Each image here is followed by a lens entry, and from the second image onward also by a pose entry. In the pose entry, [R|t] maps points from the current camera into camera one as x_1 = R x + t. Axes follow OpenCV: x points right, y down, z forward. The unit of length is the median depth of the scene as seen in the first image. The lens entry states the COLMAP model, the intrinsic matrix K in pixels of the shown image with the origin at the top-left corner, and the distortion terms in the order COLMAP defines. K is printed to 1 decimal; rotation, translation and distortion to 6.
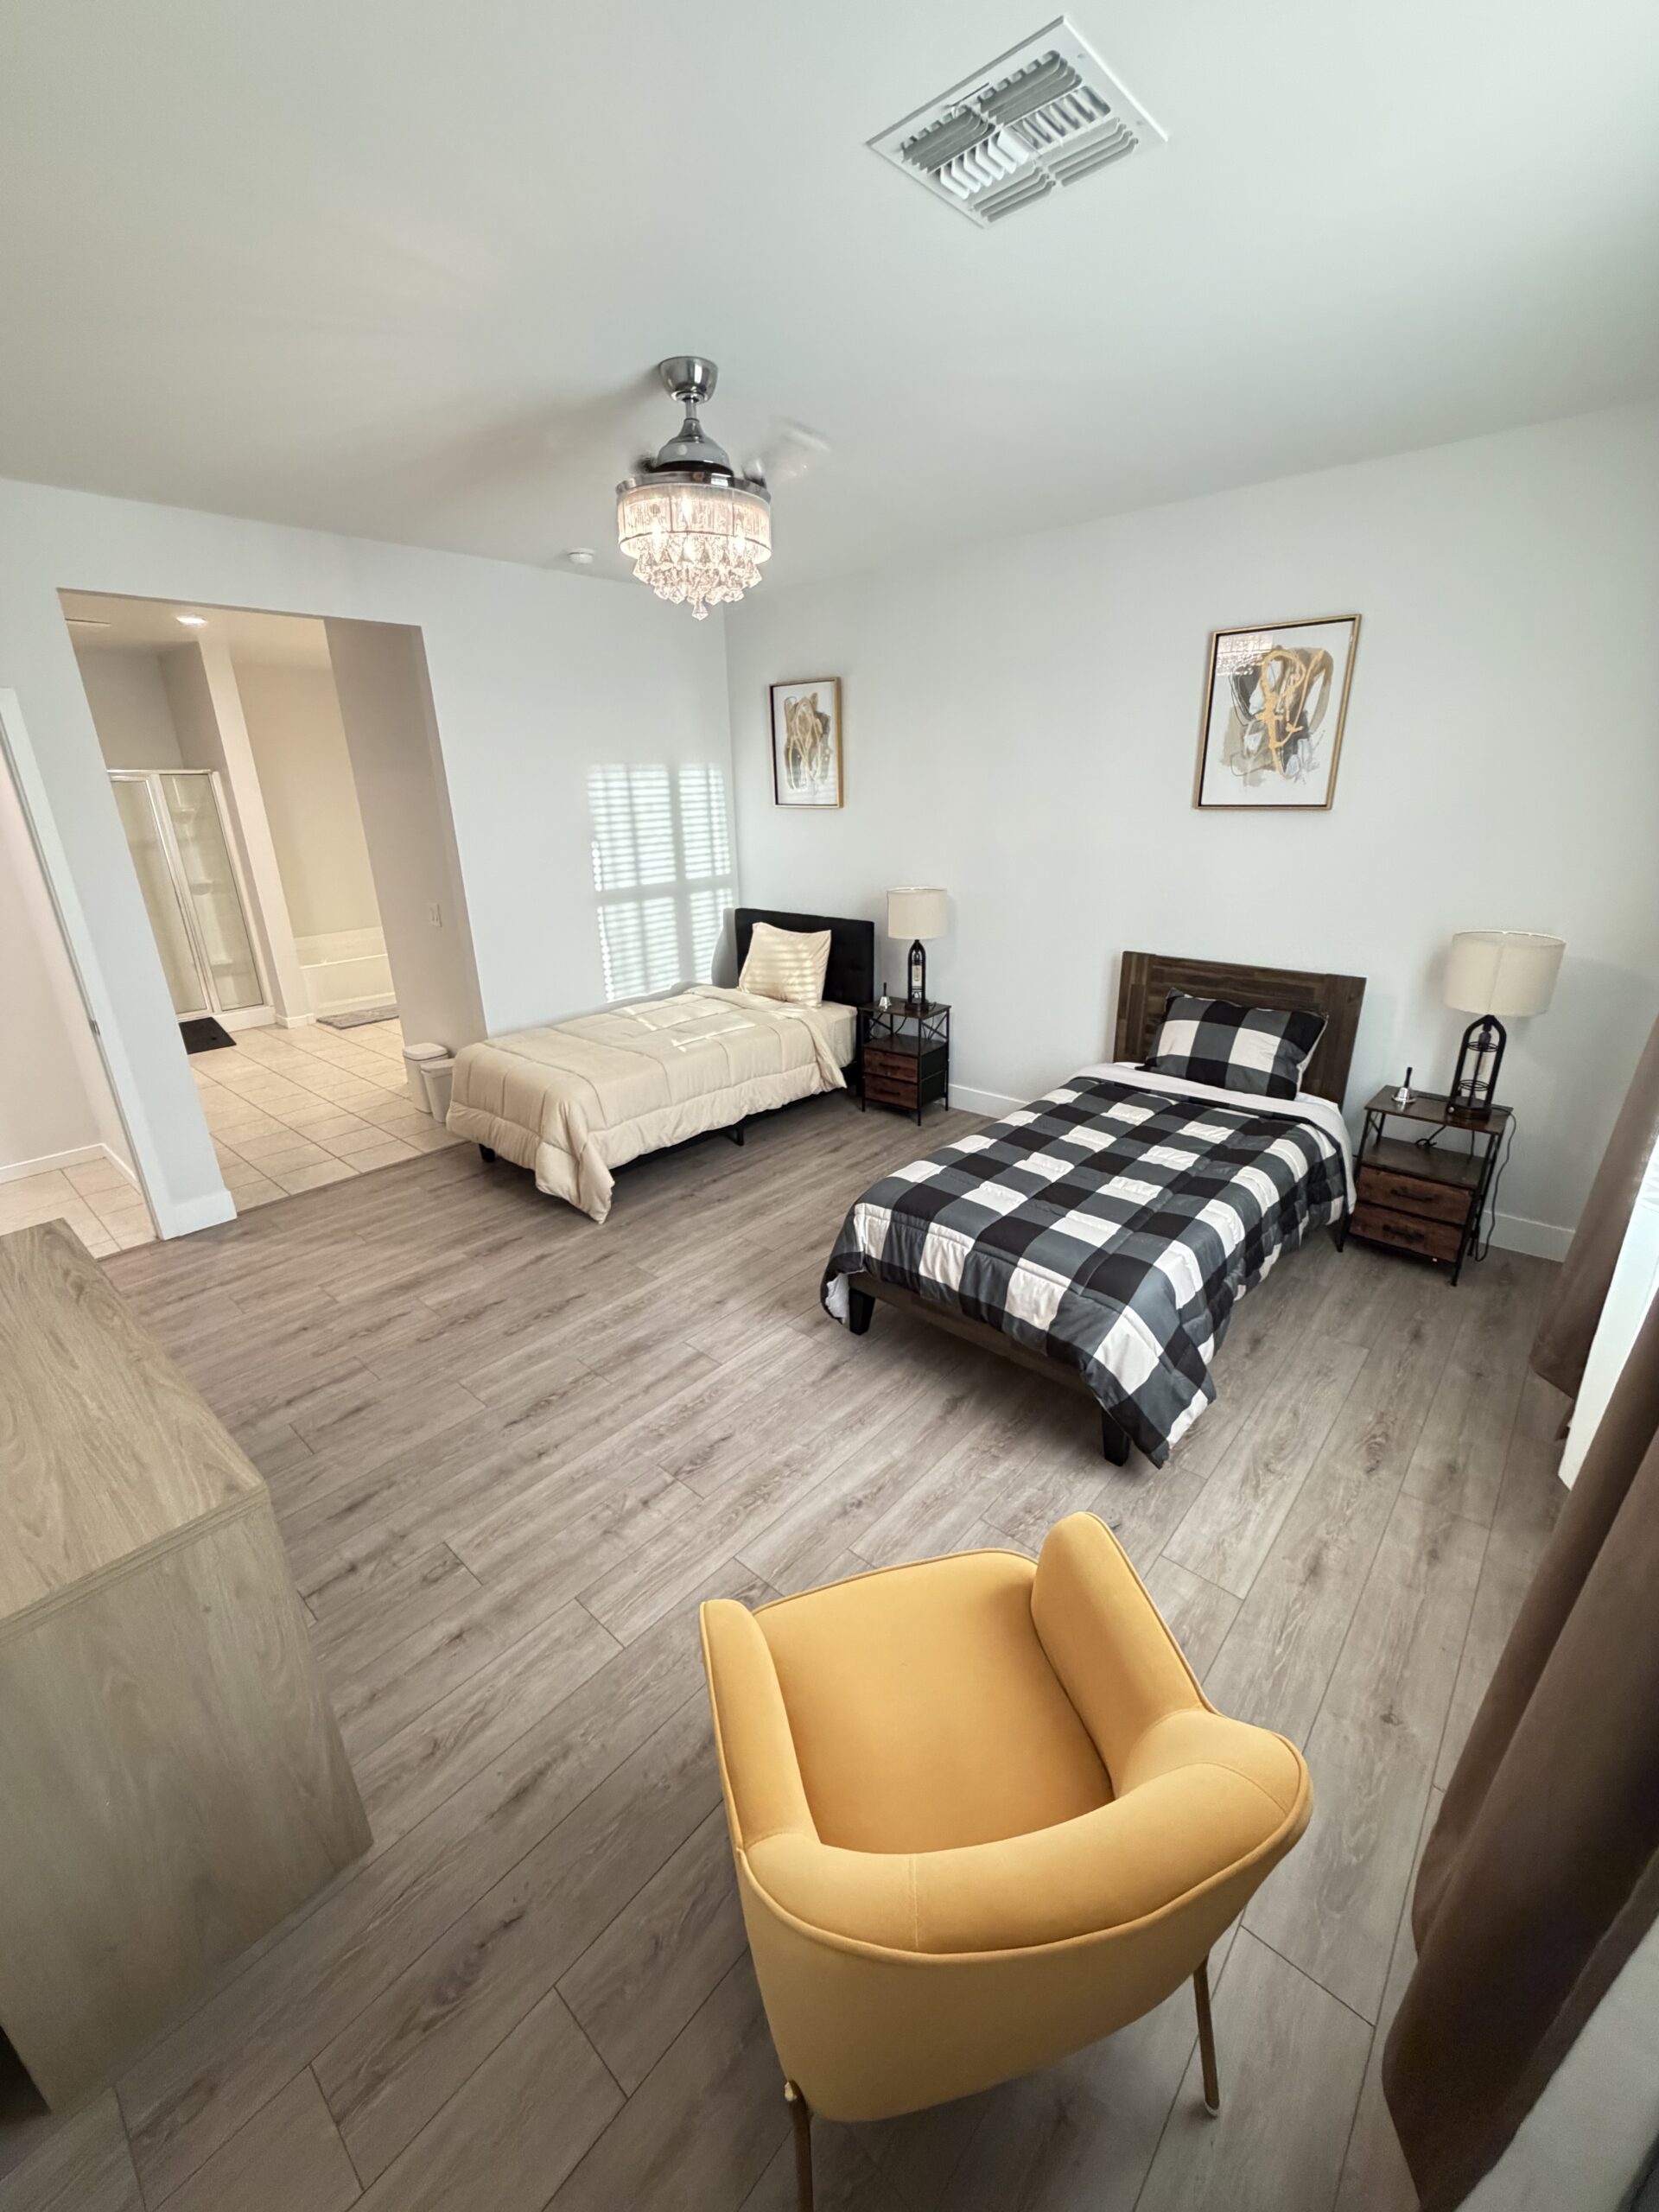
lens RADIAL K [[882.6, 0, 820.0], [0, 882.6, 1098.1], [0, 0, 1]] dist [0.003249, 0.000422]
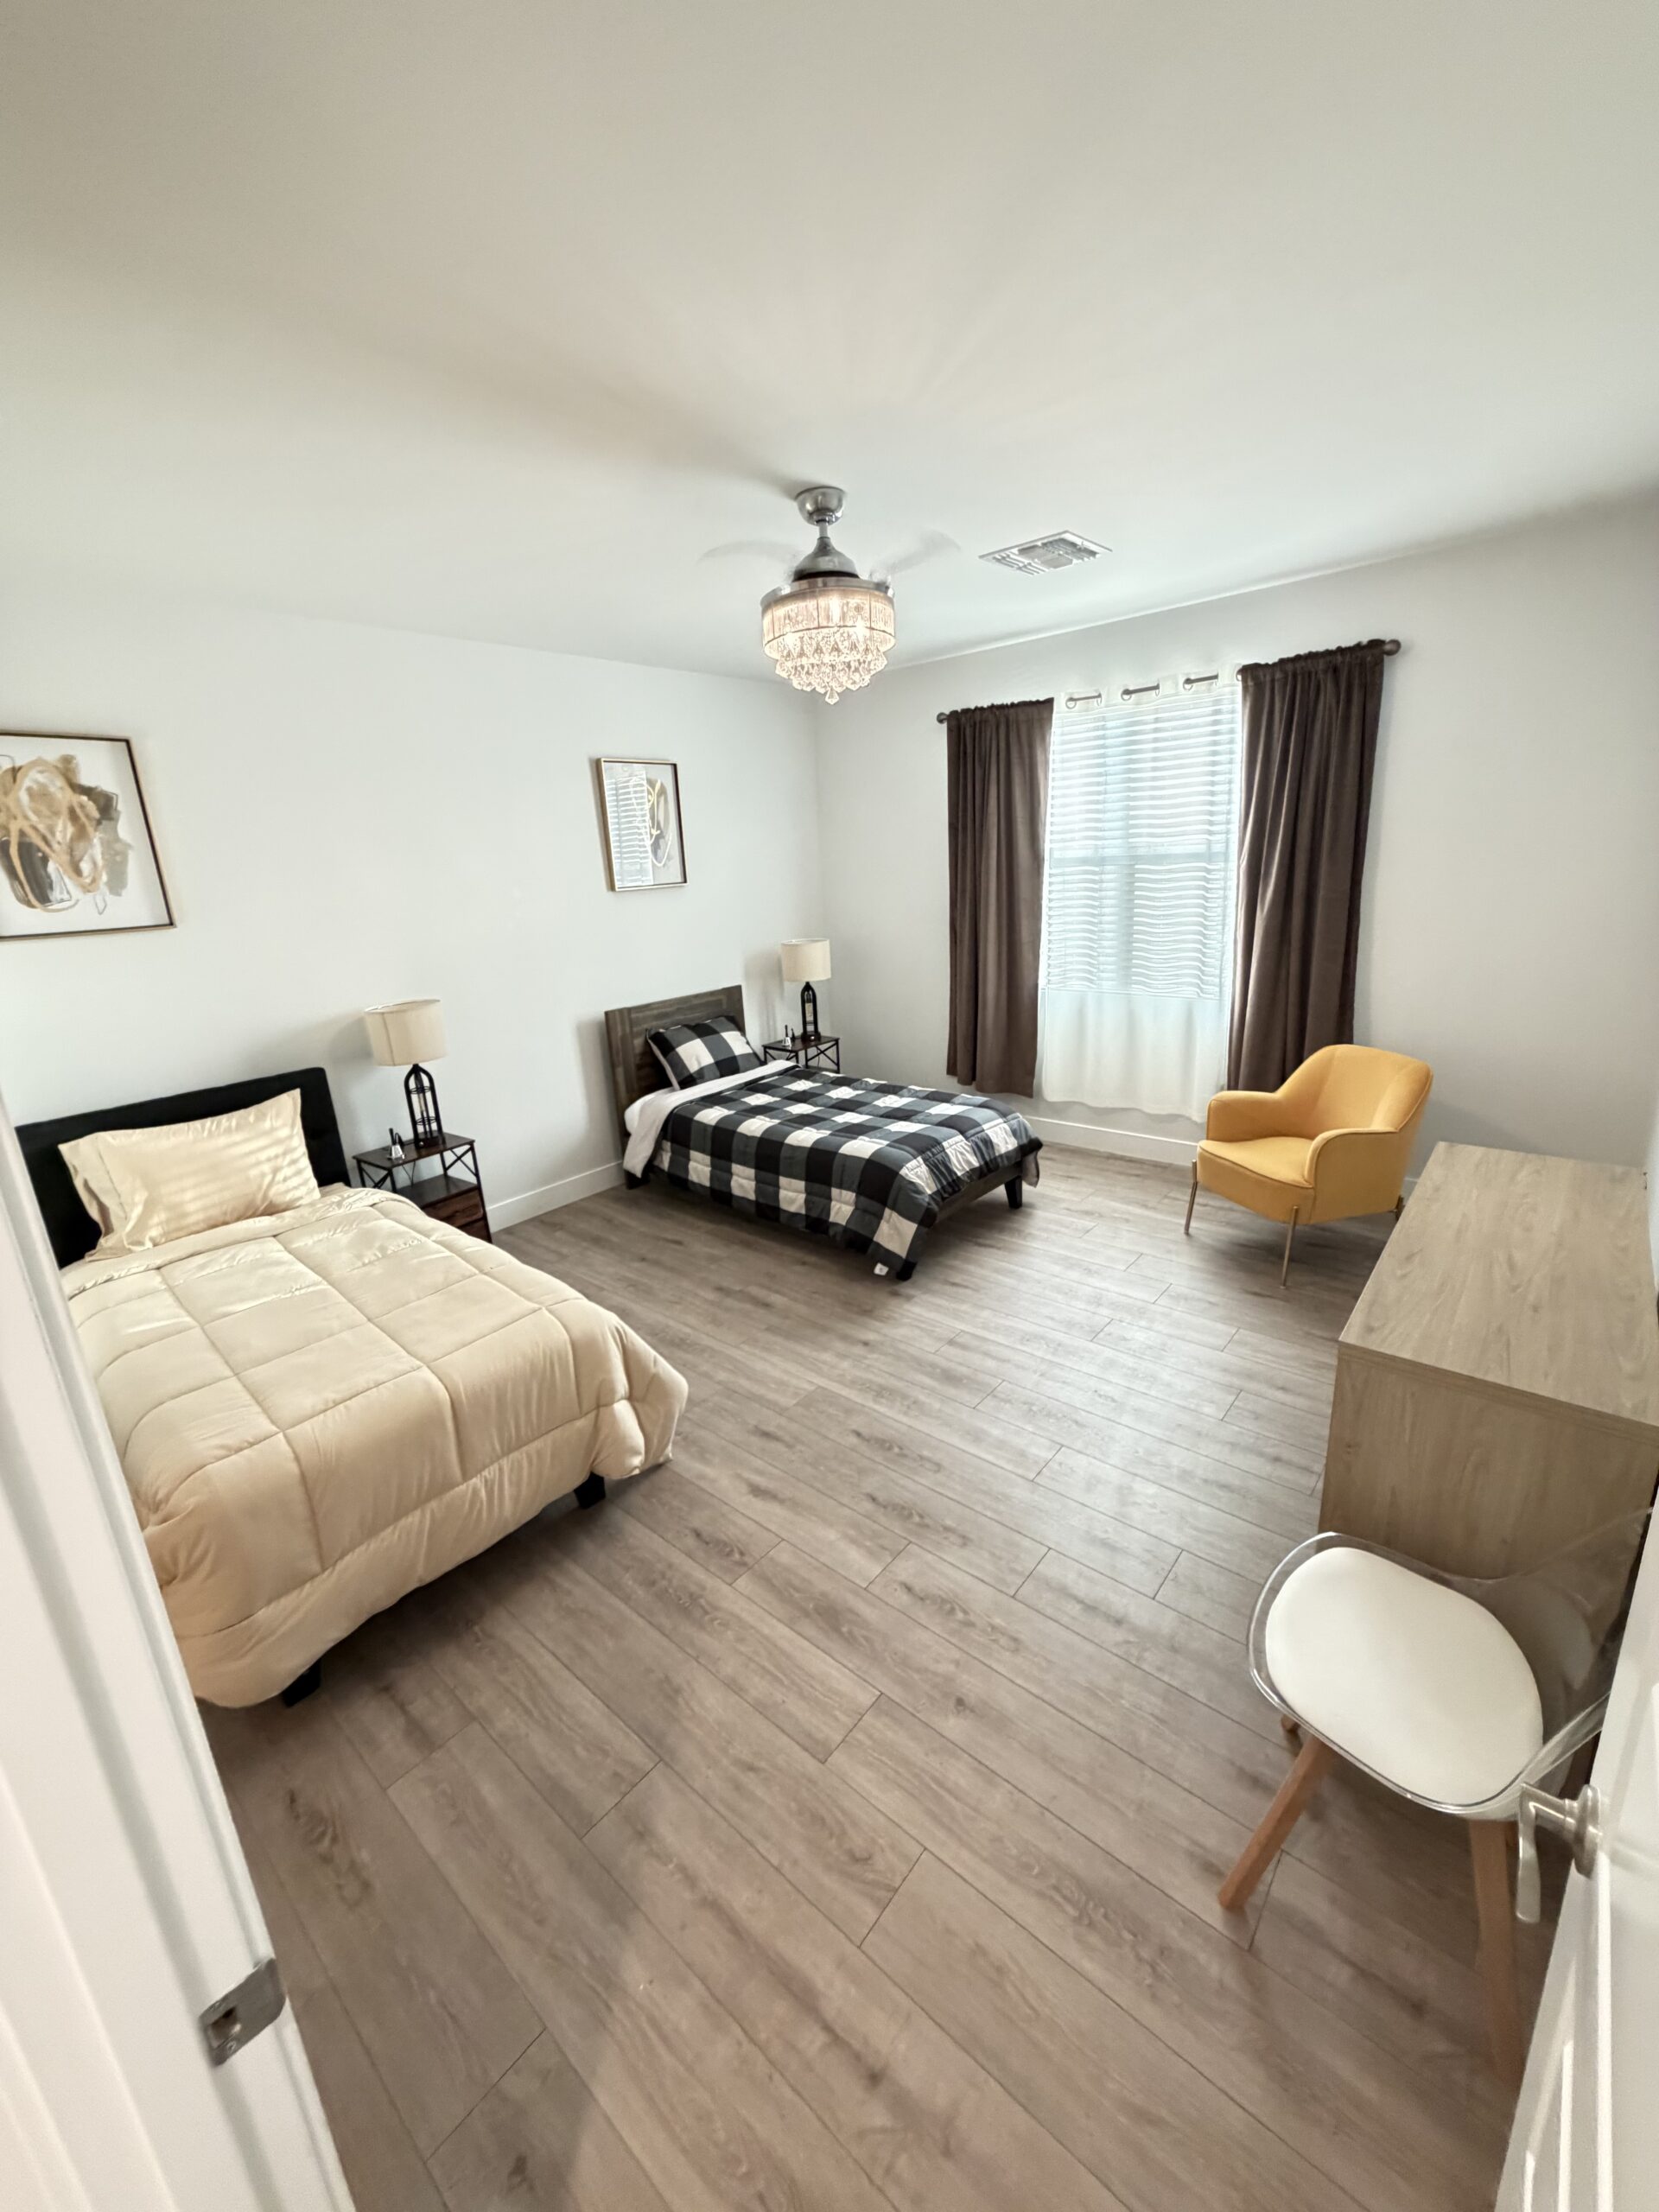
lens RADIAL K [[882.6, 0, 817.1], [0, 882.6, 1111.6], [0, 0, 1]] dist [0.003249, 0.000422]
pose [[-0.010044, -0.269759, 0.962876, -0.889792], [0.383577, 0.888222, 0.252845, -0.254333], [-0.923454, 0.371877, 0.094552, 0.727026]]
